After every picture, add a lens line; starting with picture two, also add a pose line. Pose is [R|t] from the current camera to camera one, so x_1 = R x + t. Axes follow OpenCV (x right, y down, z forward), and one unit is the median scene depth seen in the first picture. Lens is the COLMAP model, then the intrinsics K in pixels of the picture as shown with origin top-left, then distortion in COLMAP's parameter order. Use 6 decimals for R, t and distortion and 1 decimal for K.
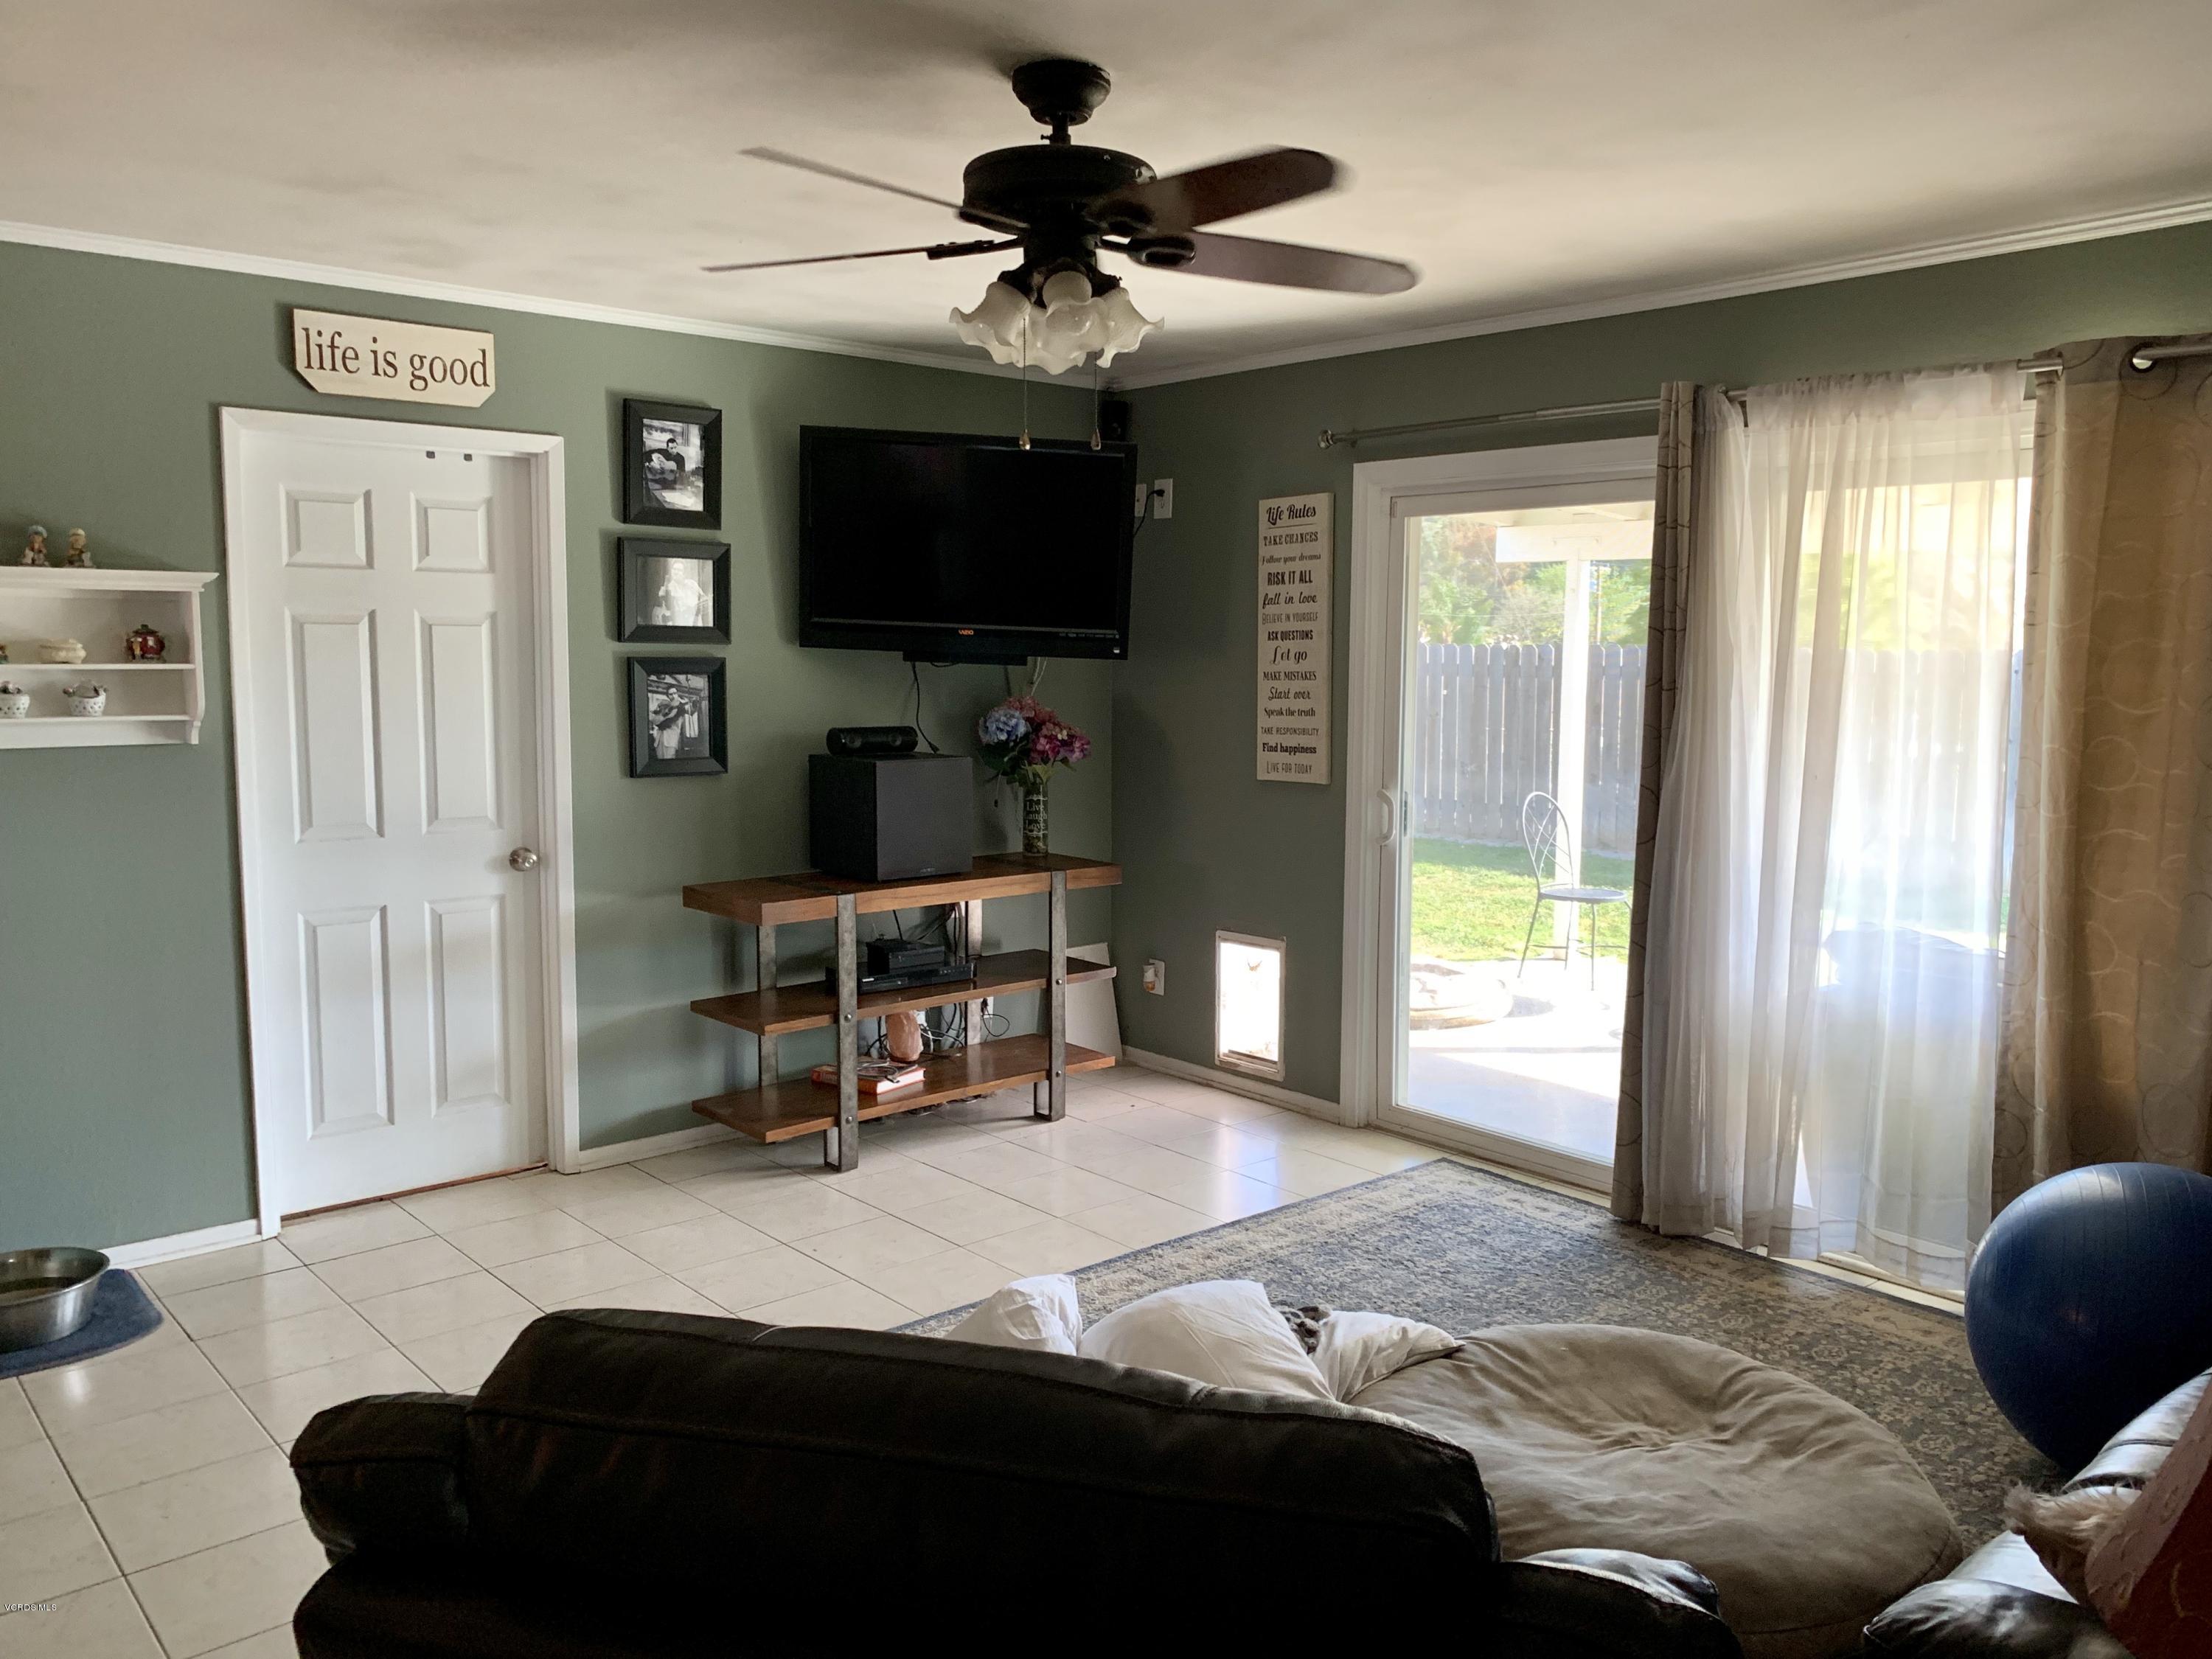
lens RADIAL K [[1687.4, 0, 1102.9], [0, 1687.4, 819.6], [0, 0, 1]] dist [0.052232, -0.063532]
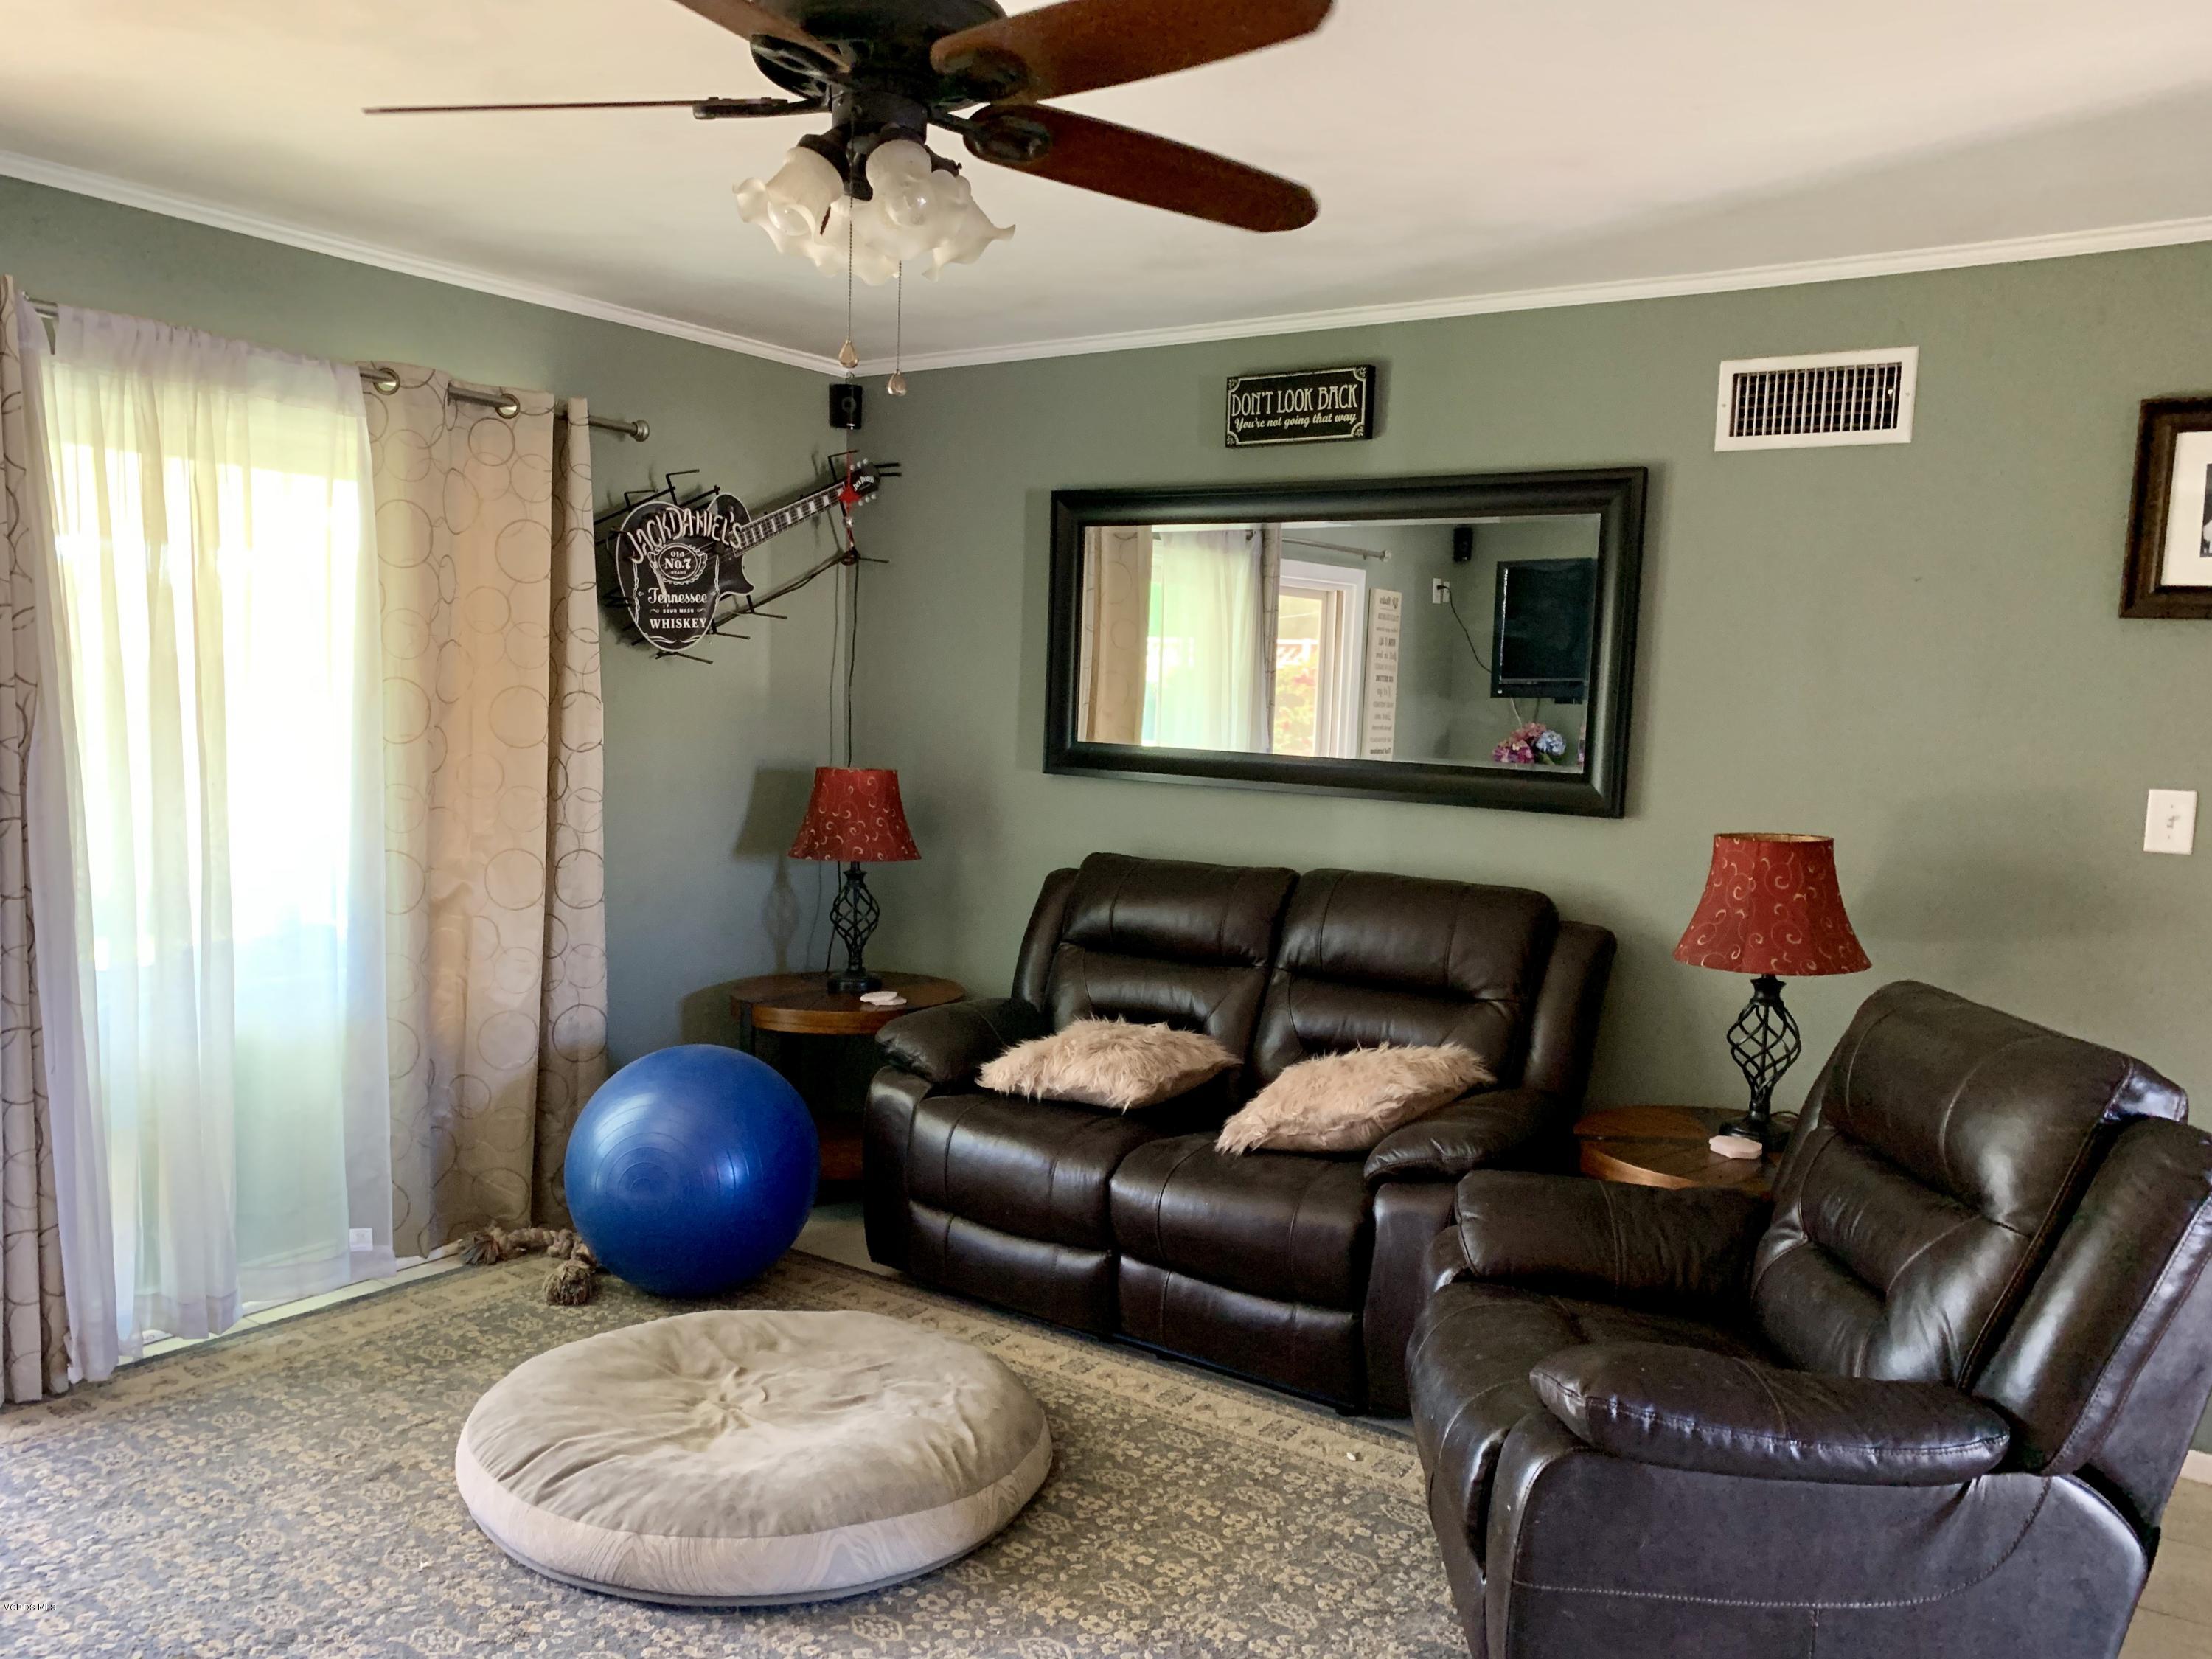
lens RADIAL K [[1687.4, 0, 1109.1], [0, 1687.4, 837.2], [0, 0, 1]] dist [0.052232, -0.063532]
pose [[-0.228672, -0.104813, 0.967845, -0.551678], [0.073888, 0.989451, 0.124610, -0.074668], [-0.970696, 0.100006, -0.218515, 0.746323]]
